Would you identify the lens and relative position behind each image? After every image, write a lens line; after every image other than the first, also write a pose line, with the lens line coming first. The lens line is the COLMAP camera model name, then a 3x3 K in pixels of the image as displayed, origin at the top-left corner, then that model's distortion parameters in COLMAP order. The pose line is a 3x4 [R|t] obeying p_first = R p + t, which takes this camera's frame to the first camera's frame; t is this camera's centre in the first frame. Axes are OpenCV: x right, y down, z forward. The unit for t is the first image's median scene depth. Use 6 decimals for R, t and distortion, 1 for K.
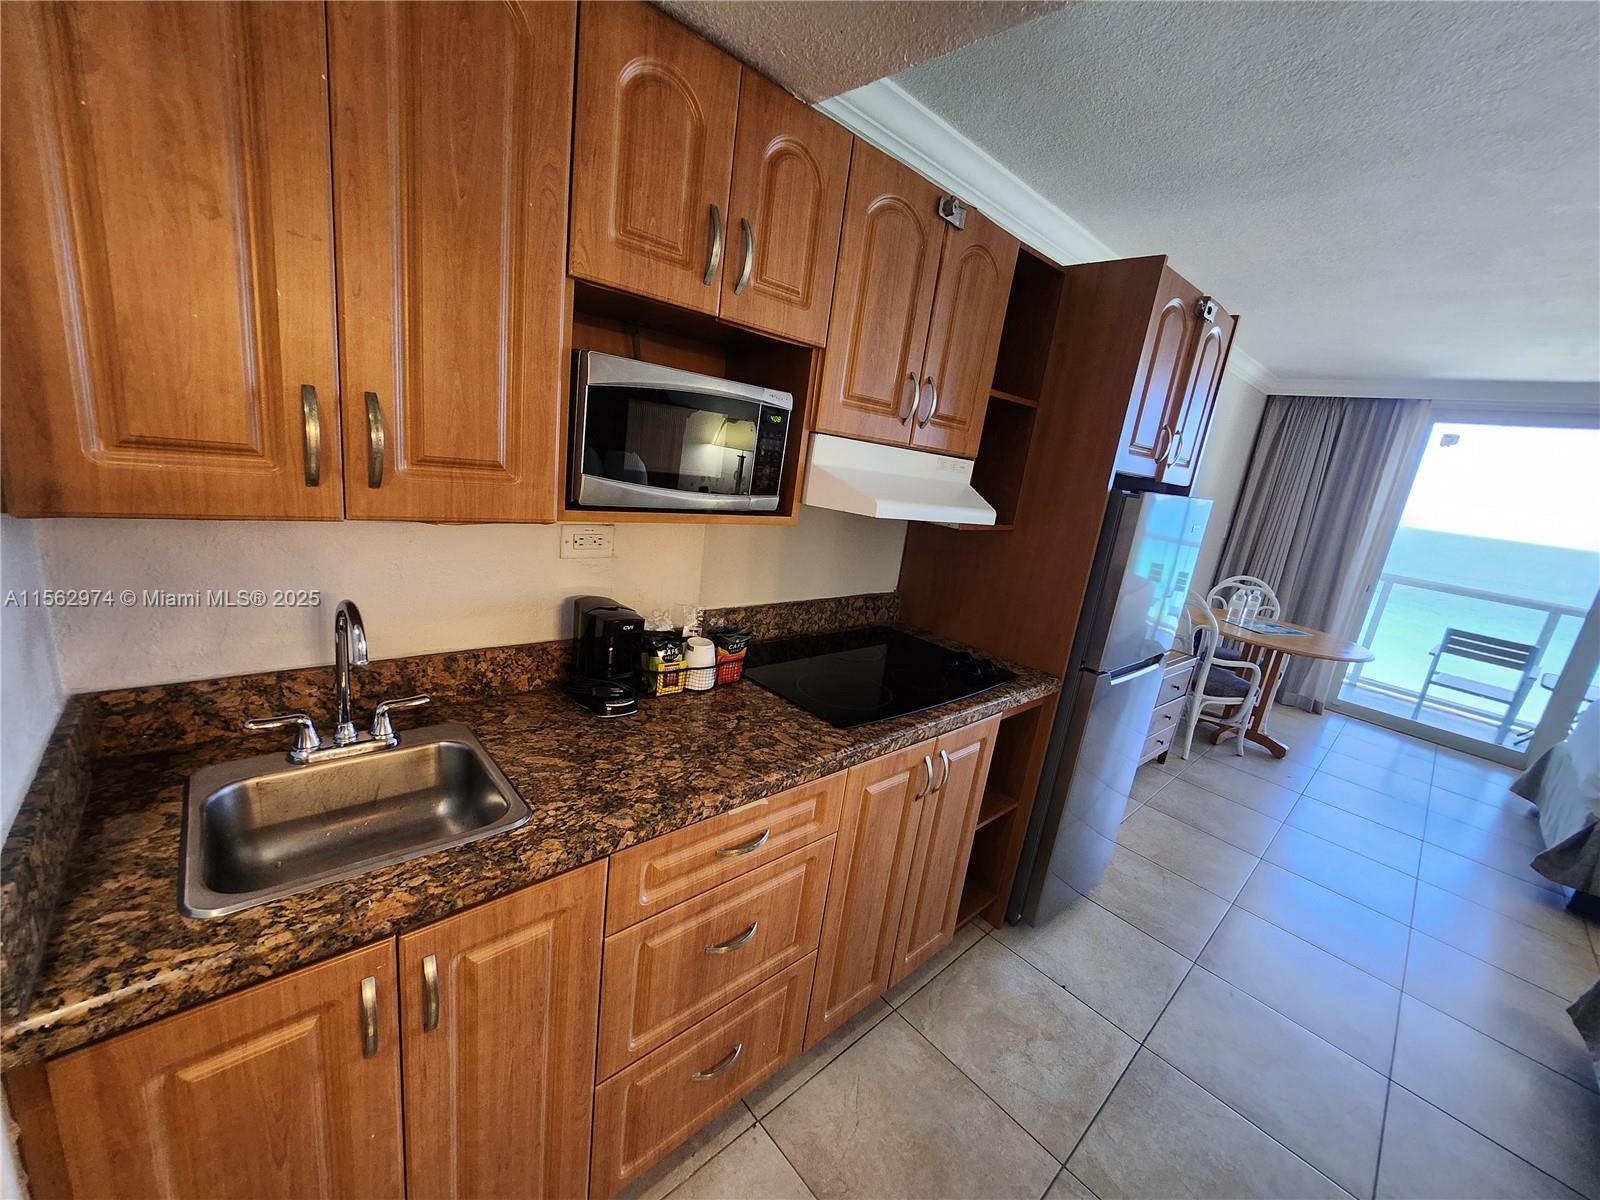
lens RADIAL K [[629.1, 0, 796.6], [0, 629.1, 599.6], [0, 0, 1]] dist [-0.007532, 0.002412]
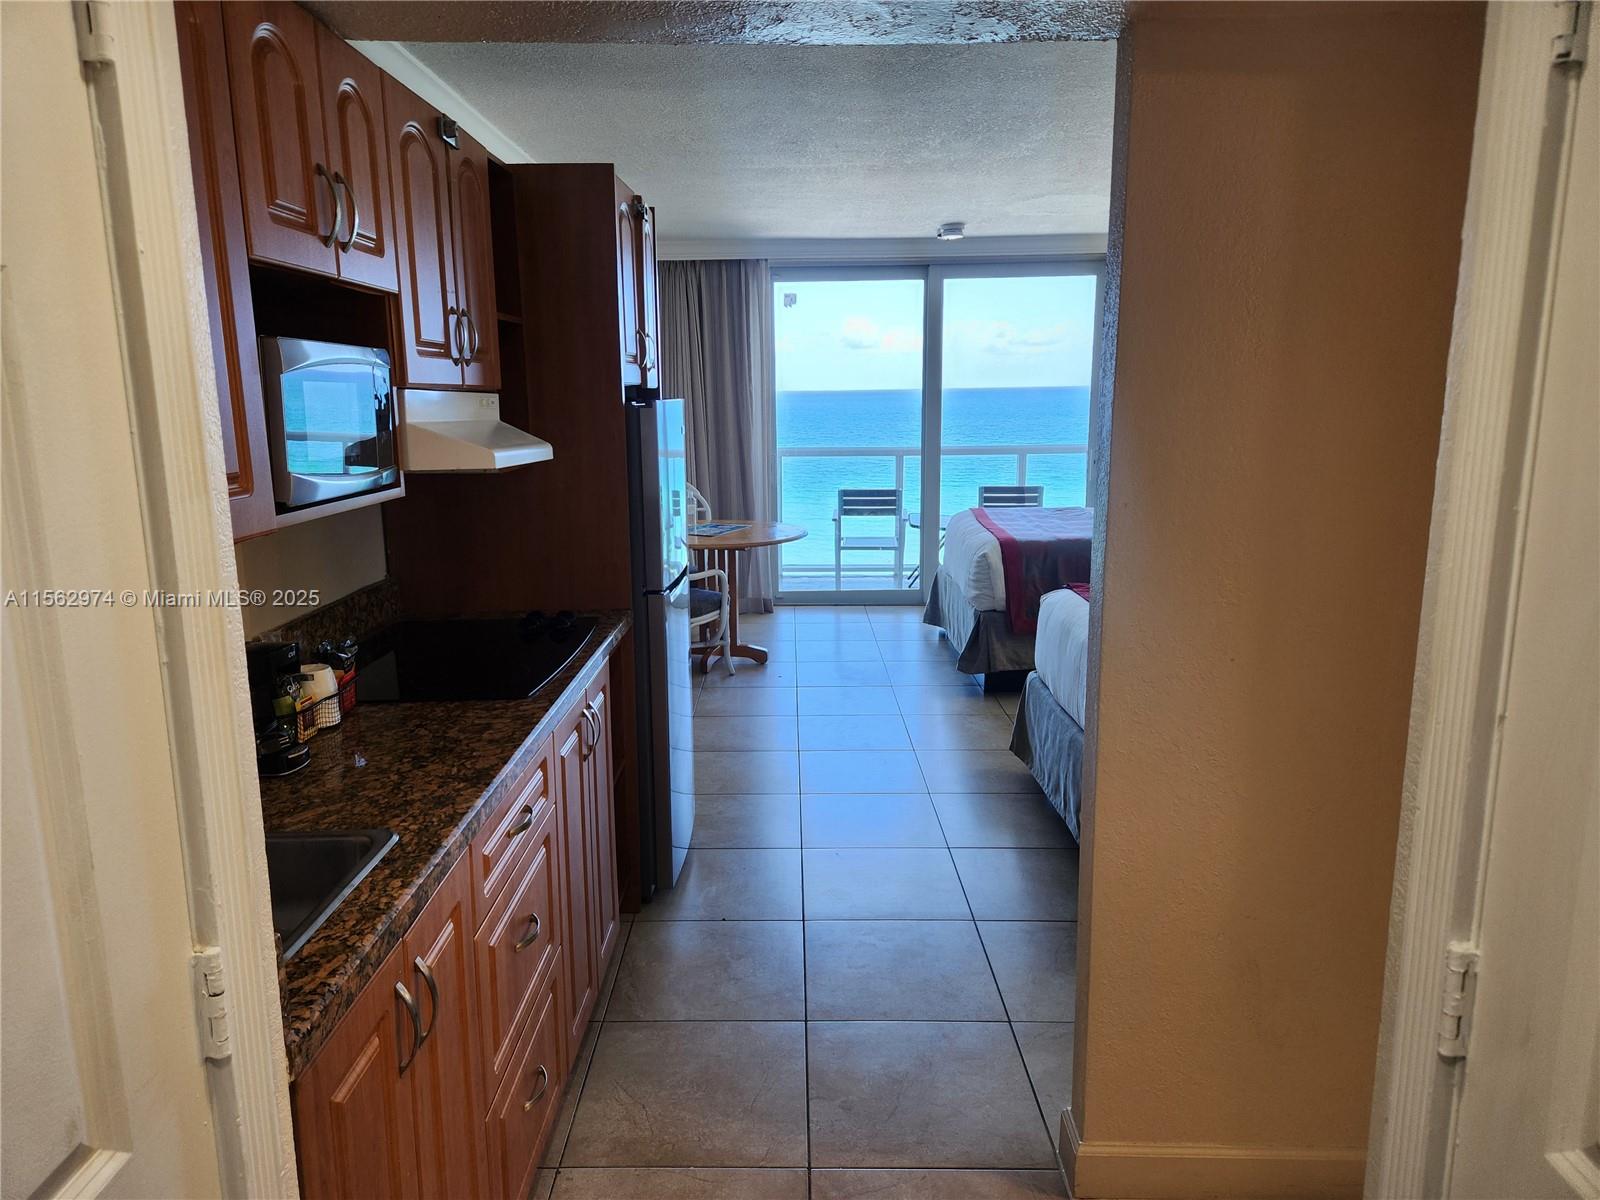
lens RADIAL K [[1063.6, 0, 781.2], [0, 1063.6, 599.7], [0, 0, 1]] dist [0.047551, -0.026207]
pose [[0.676483, -0.272375, 0.684239, -0.448634], [0.270994, 0.955970, 0.112620, -0.004674], [-0.684787, 0.109240, 0.720509, -0.258063]]
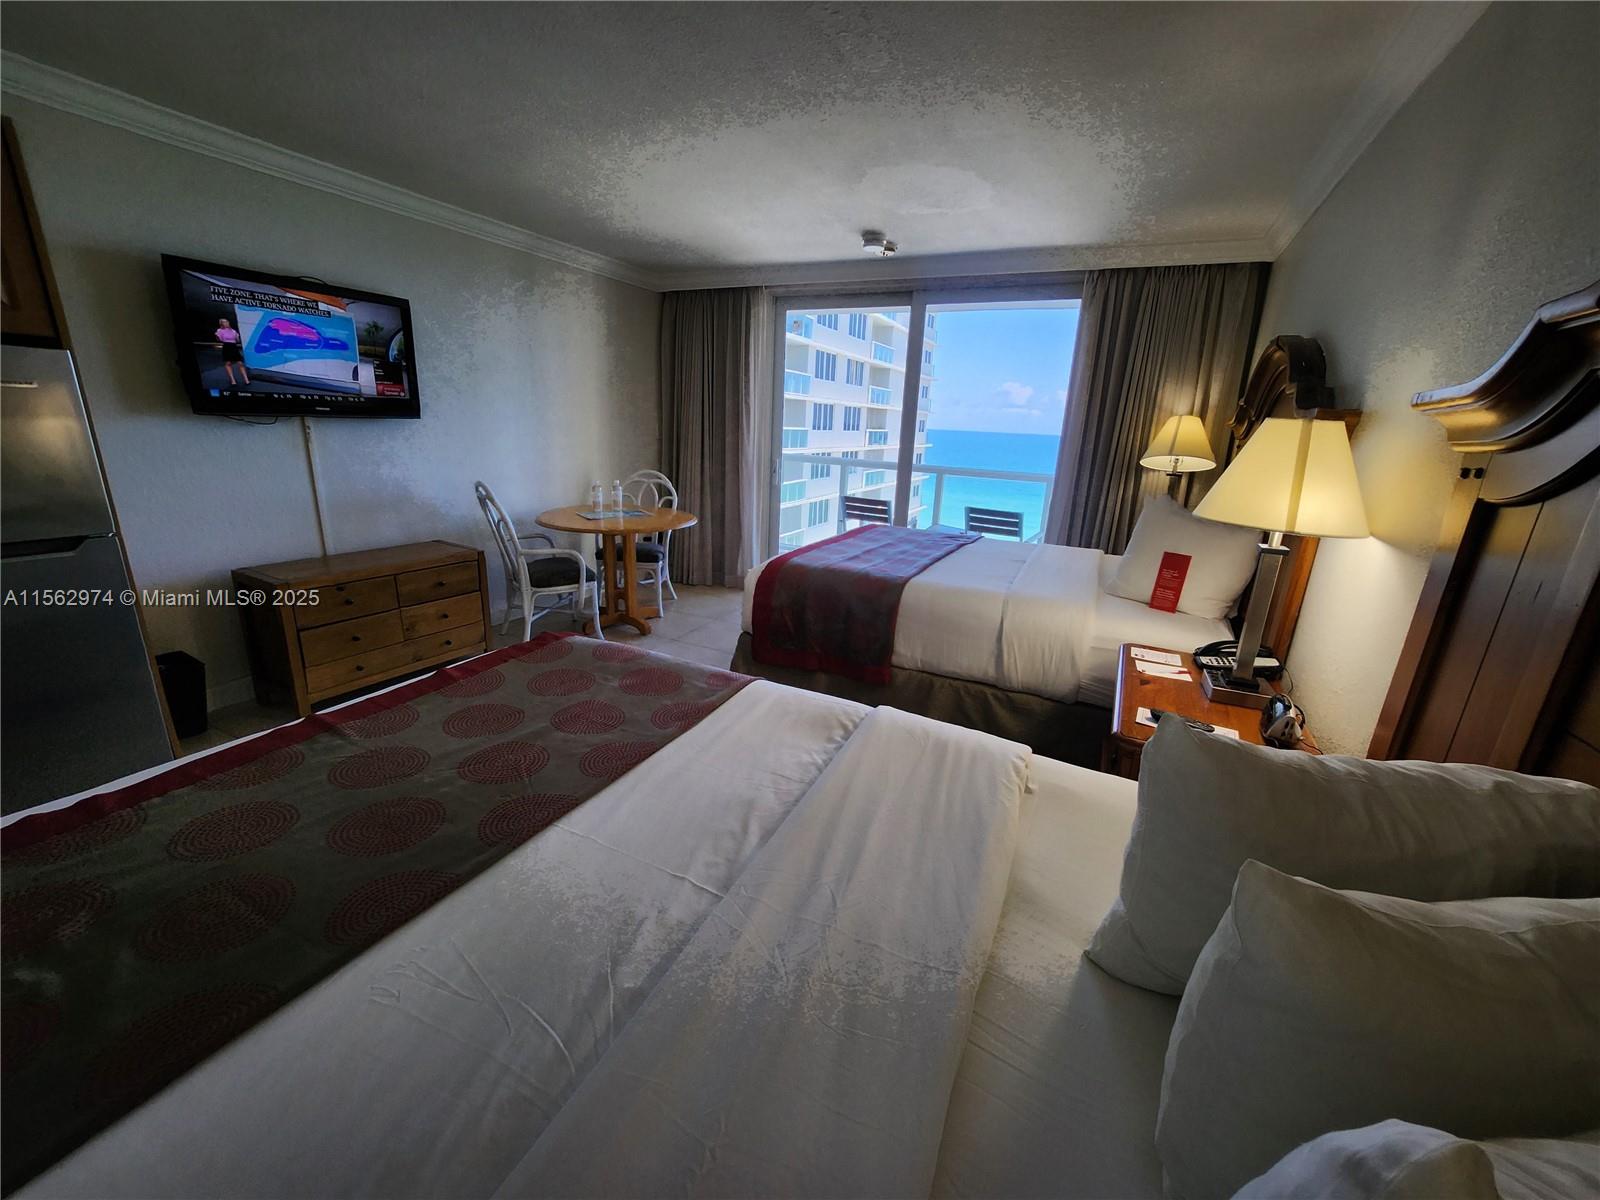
lens RADIAL K [[629.1, 0, 804.2], [0, 629.1, 603.3], [0, 0, 1]] dist [-0.007532, 0.002412]
pose [[0.927997, -0.180992, 0.325672, 1.263871], [0.157005, 0.982651, 0.098725, 0.255155], [-0.337891, -0.040484, 0.940314, -0.150903]]
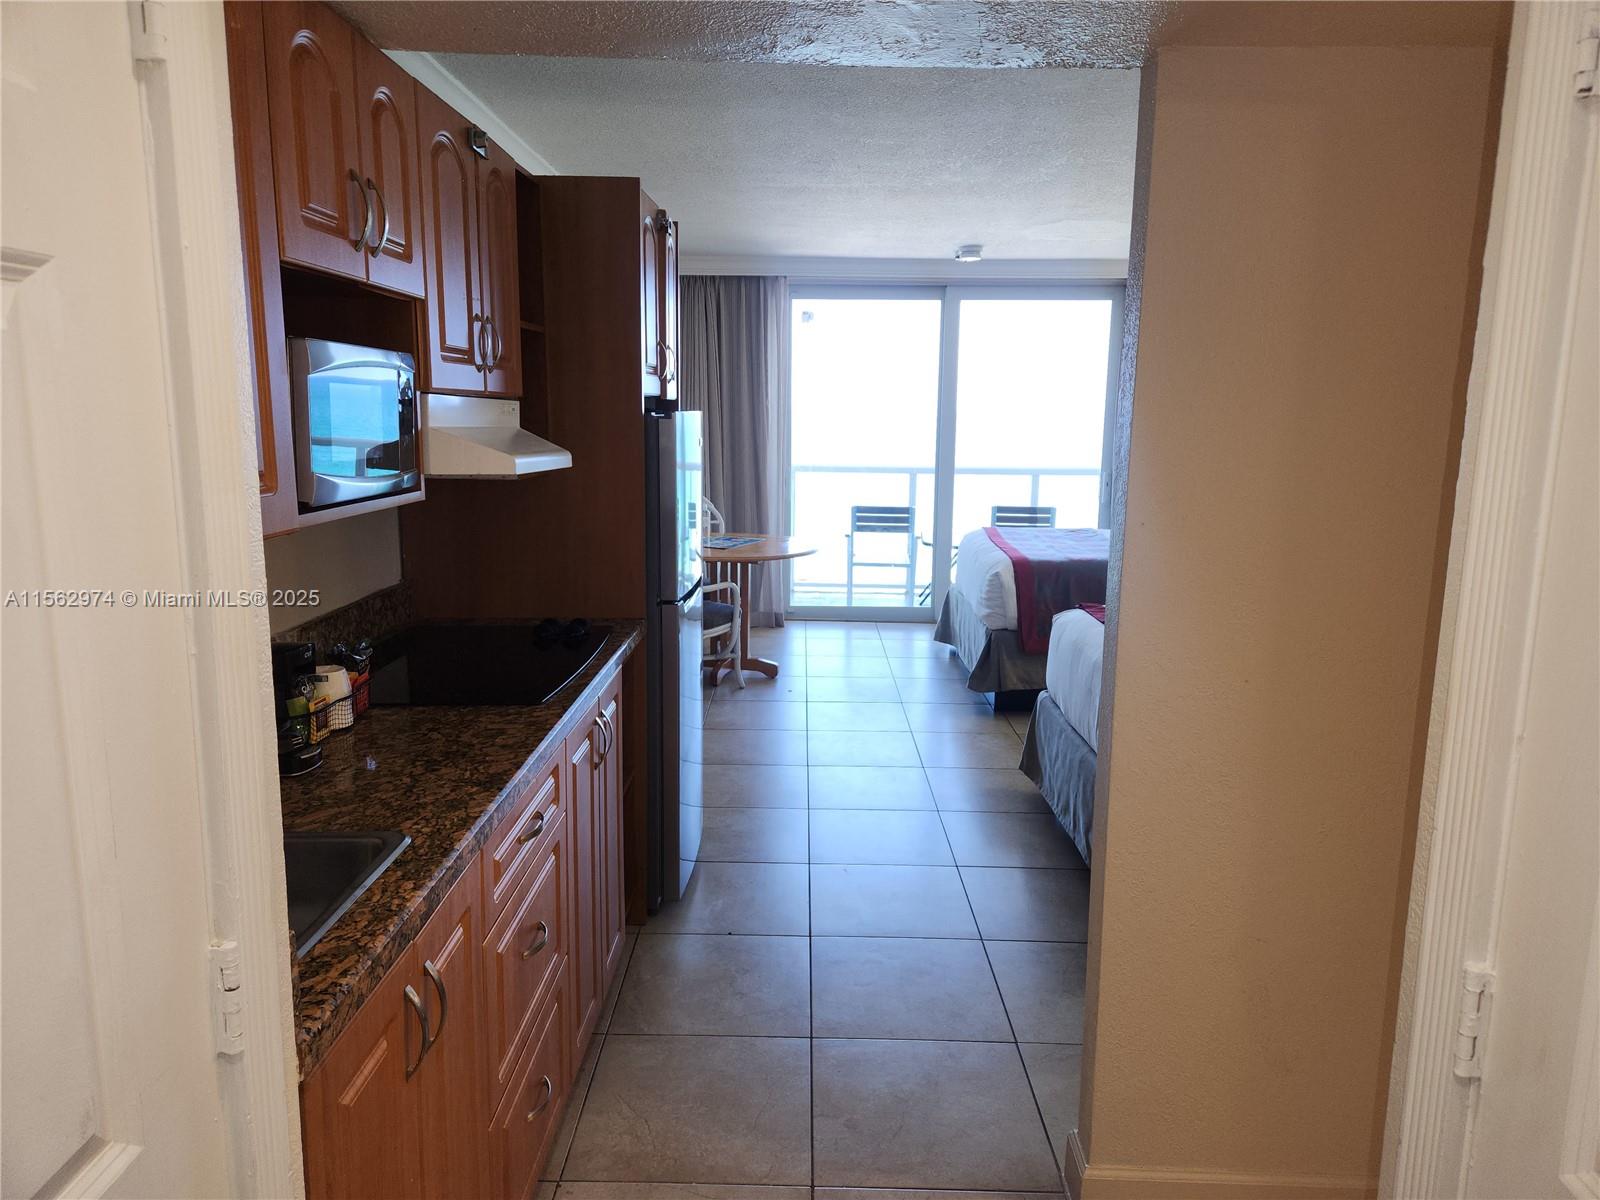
lens RADIAL K [[1063.6, 0, 797.1], [0, 1063.6, 591.2], [0, 0, 1]] dist [0.047551, -0.026207]
pose [[0.678284, -0.241442, 0.694001, -0.455646], [0.248784, 0.964153, 0.092279, -0.003033], [-0.691403, 0.110065, 0.714036, -0.255665]]
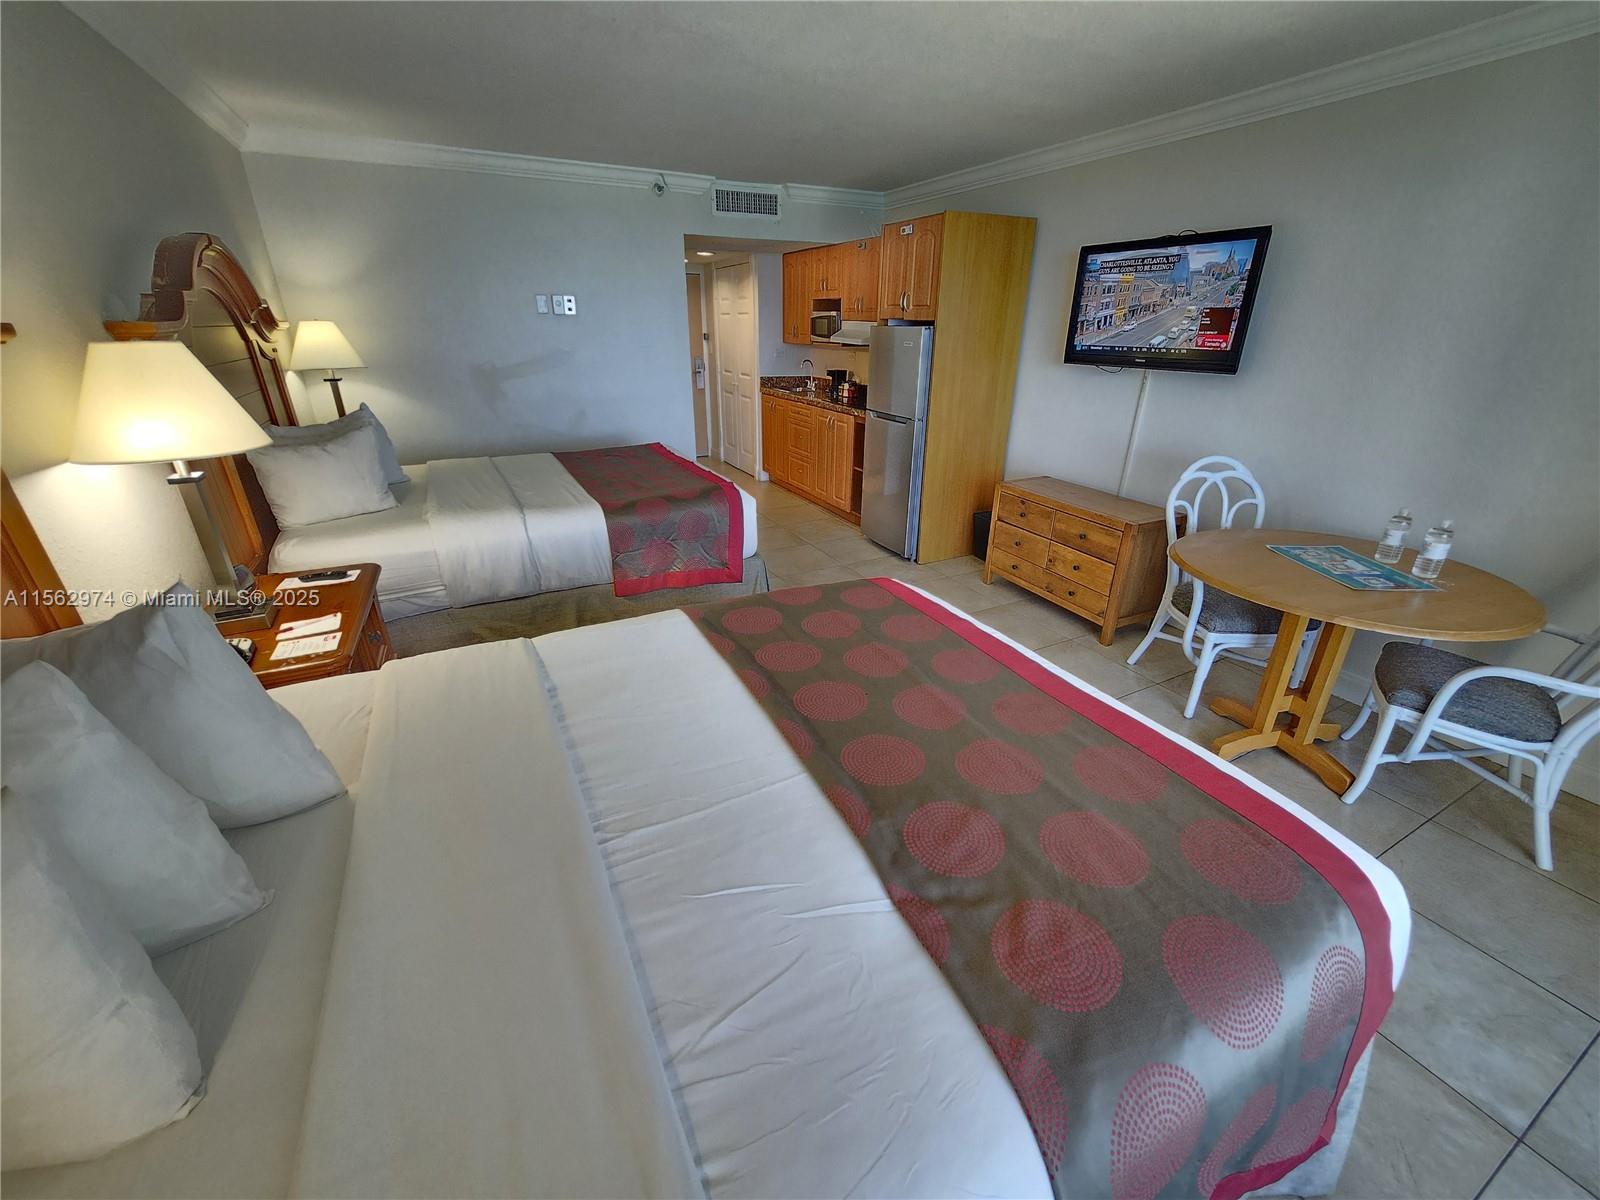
lens RADIAL K [[629.1, 0, 804.0], [0, 629.1, 602.0], [0, 0, 1]] dist [-0.007532, 0.002412]
pose [[-0.260626, 0.274543, -0.925581, 2.594690], [-0.268116, 0.900420, 0.342576, 0.020956], [0.927463, 0.337448, -0.161063, 1.240414]]
